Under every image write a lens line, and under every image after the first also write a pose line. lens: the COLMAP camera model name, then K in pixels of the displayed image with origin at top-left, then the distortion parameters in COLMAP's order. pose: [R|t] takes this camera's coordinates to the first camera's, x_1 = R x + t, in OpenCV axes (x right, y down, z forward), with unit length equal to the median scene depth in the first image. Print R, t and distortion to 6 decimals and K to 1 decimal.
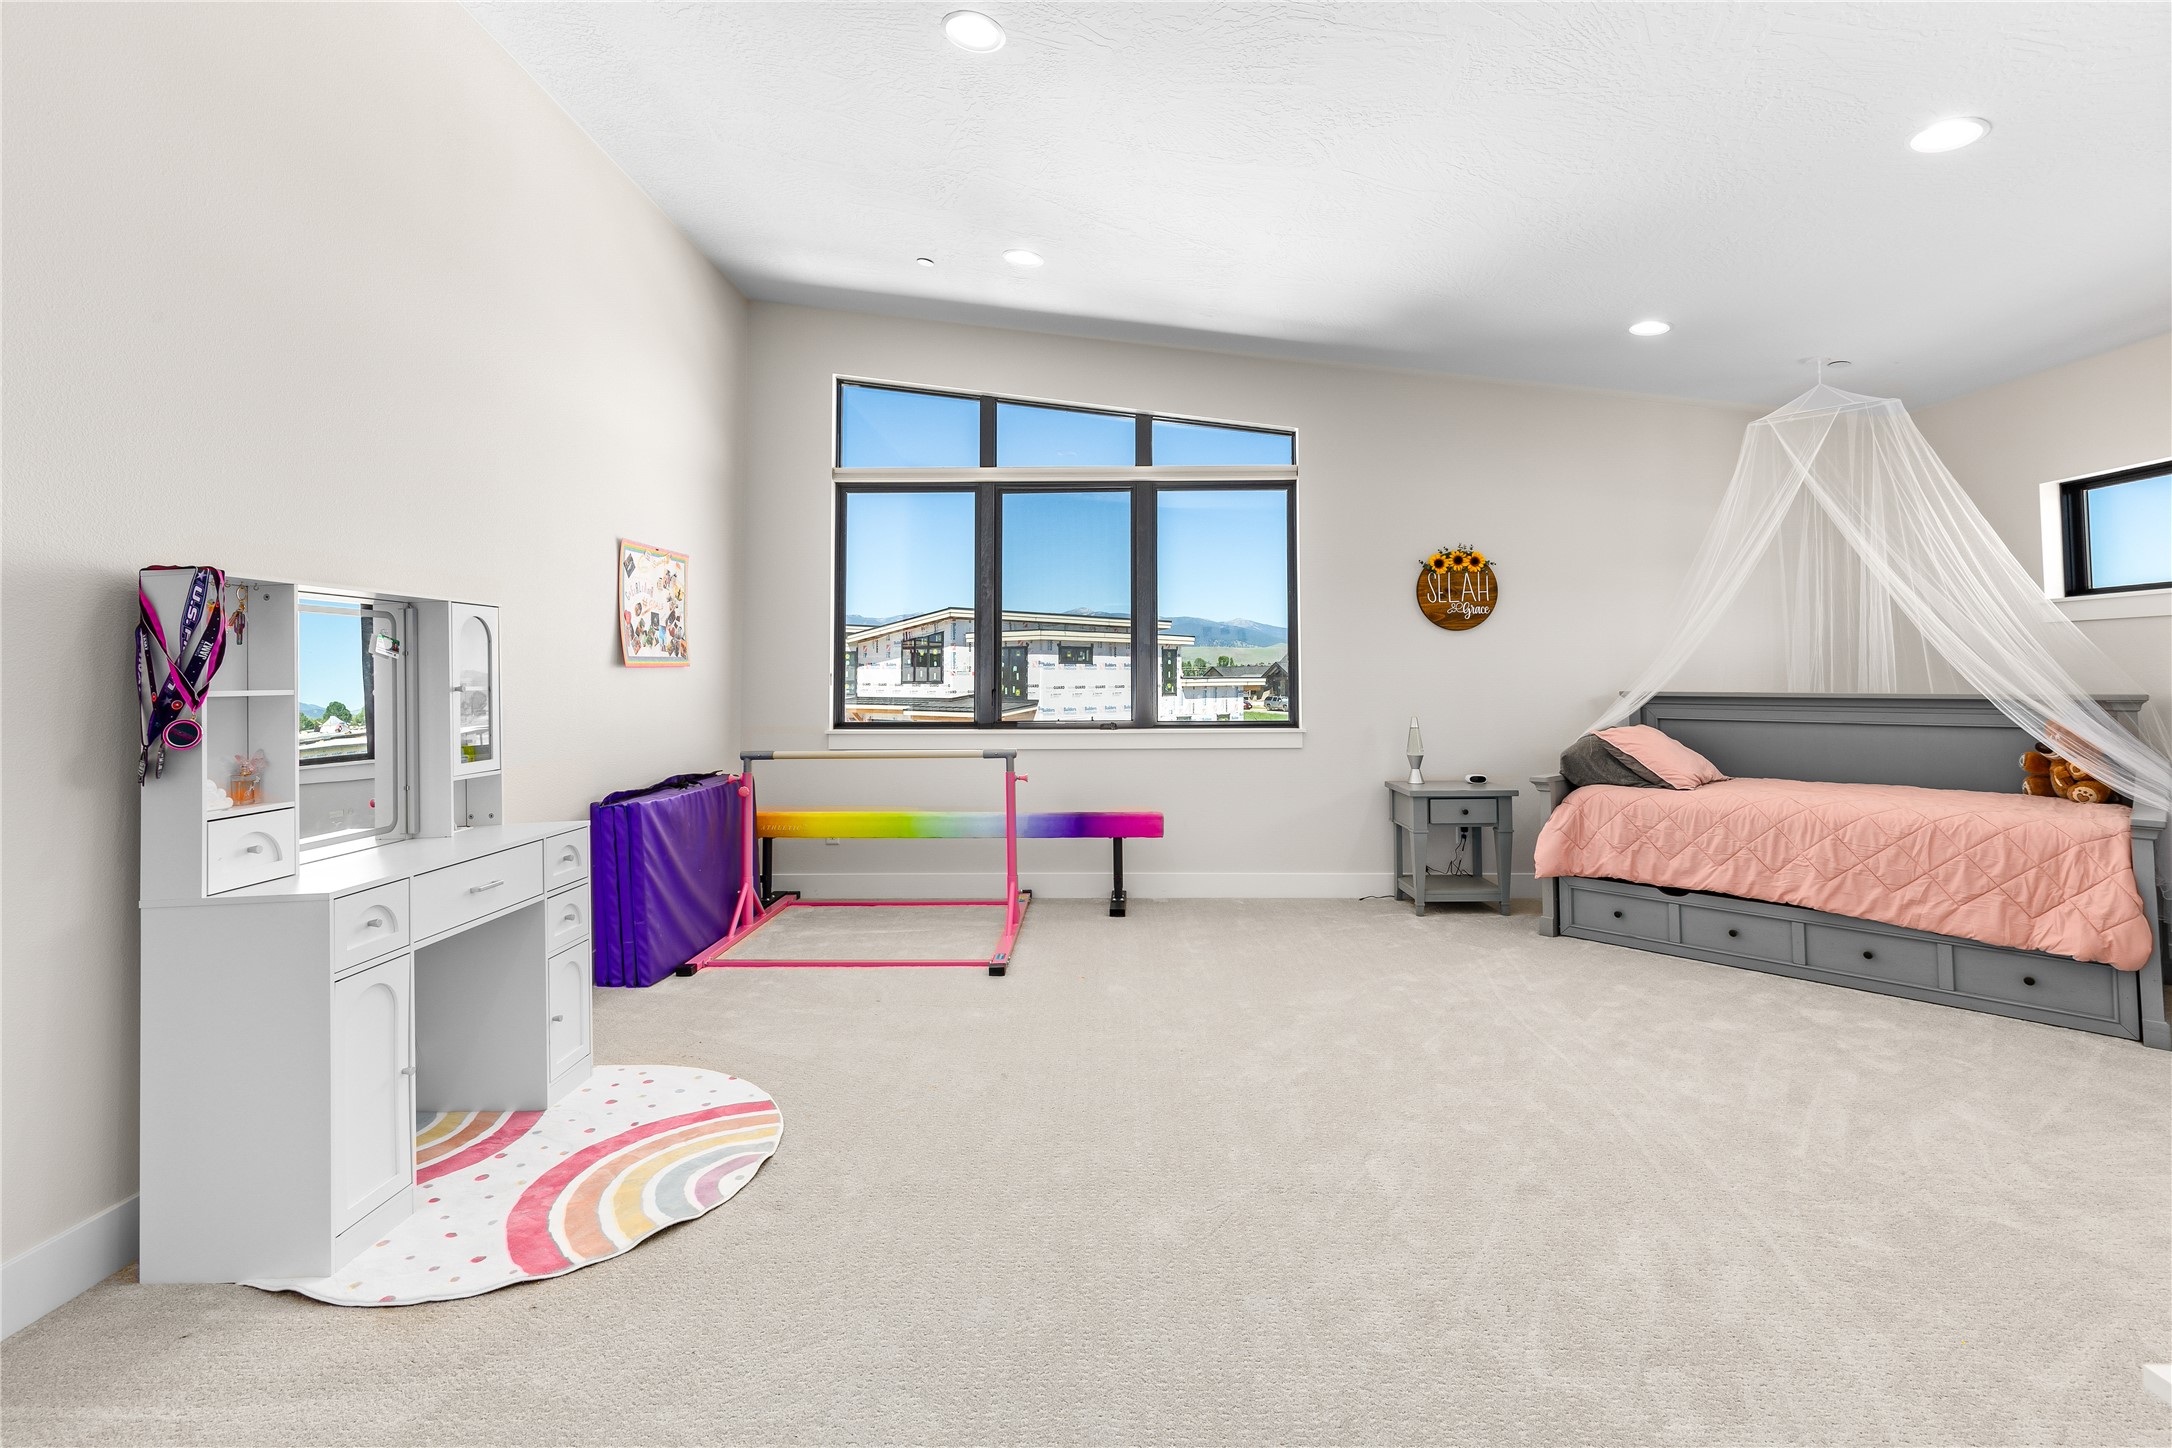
lens RADIAL K [[988.7, 0, 1092.6], [0, 988.7, 636.2], [0, 0, 1]] dist [0.007974, -0.002529]
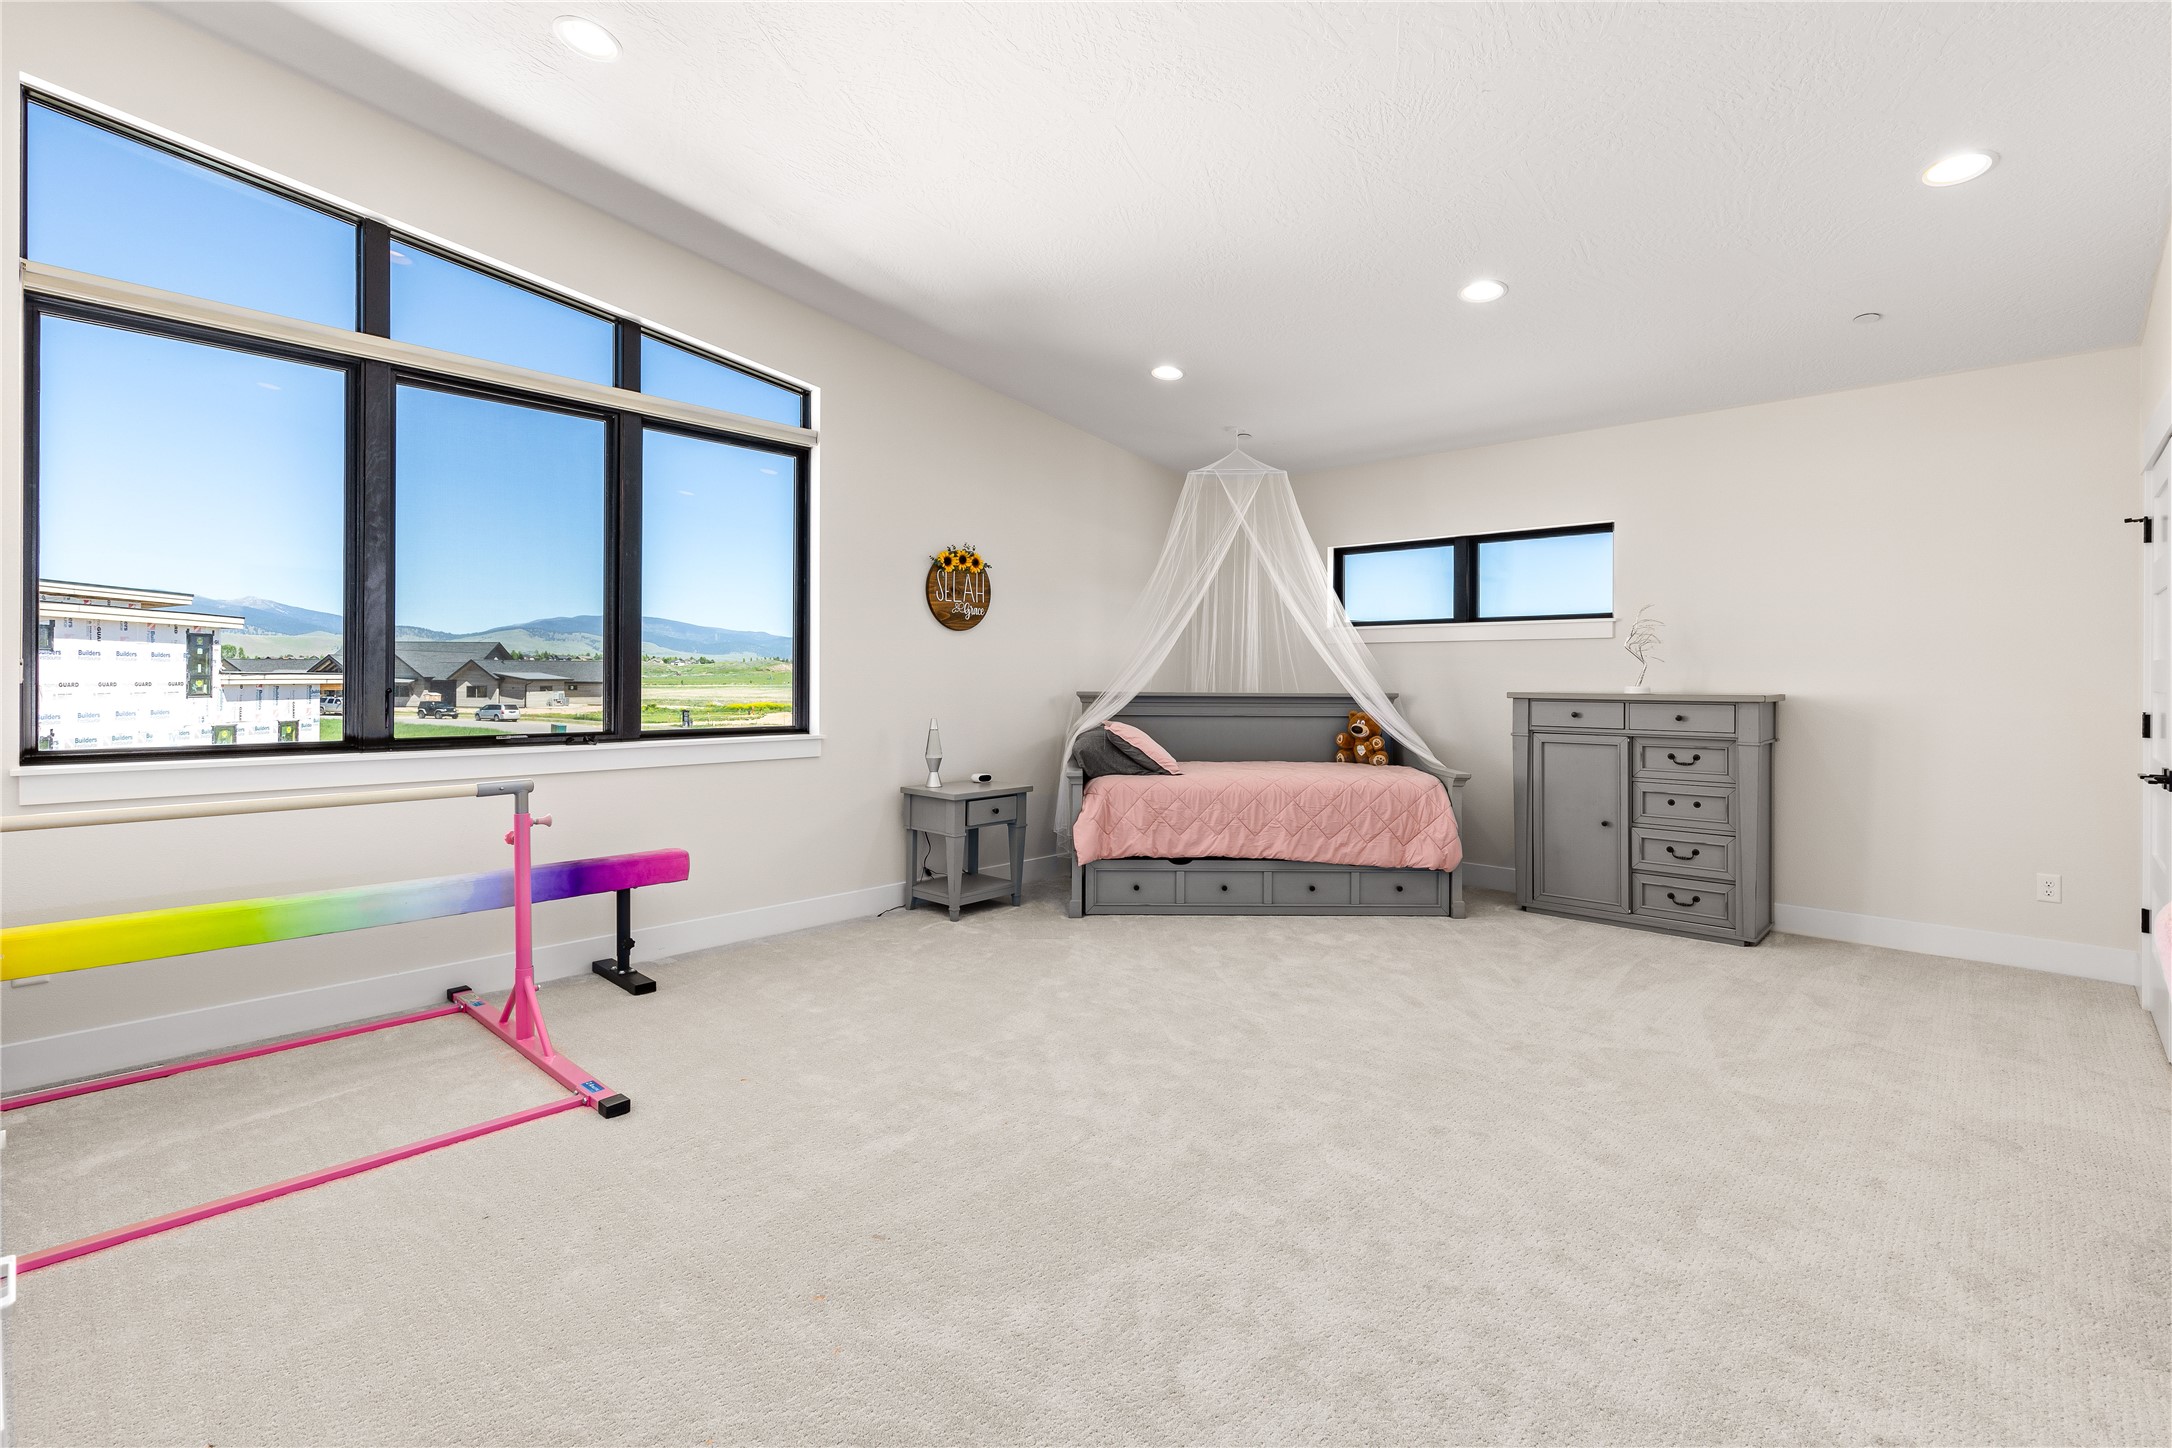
lens RADIAL K [[988.7, 0, 1081.5], [0, 988.7, 684.7], [0, 0, 1]] dist [0.007974, -0.002529]
pose [[0.668237, 0.003455, 0.743940, -0.298644], [-0.040384, 0.998683, 0.031637, 0.012687], [-0.742851, -0.051184, 0.667497, 0.254064]]
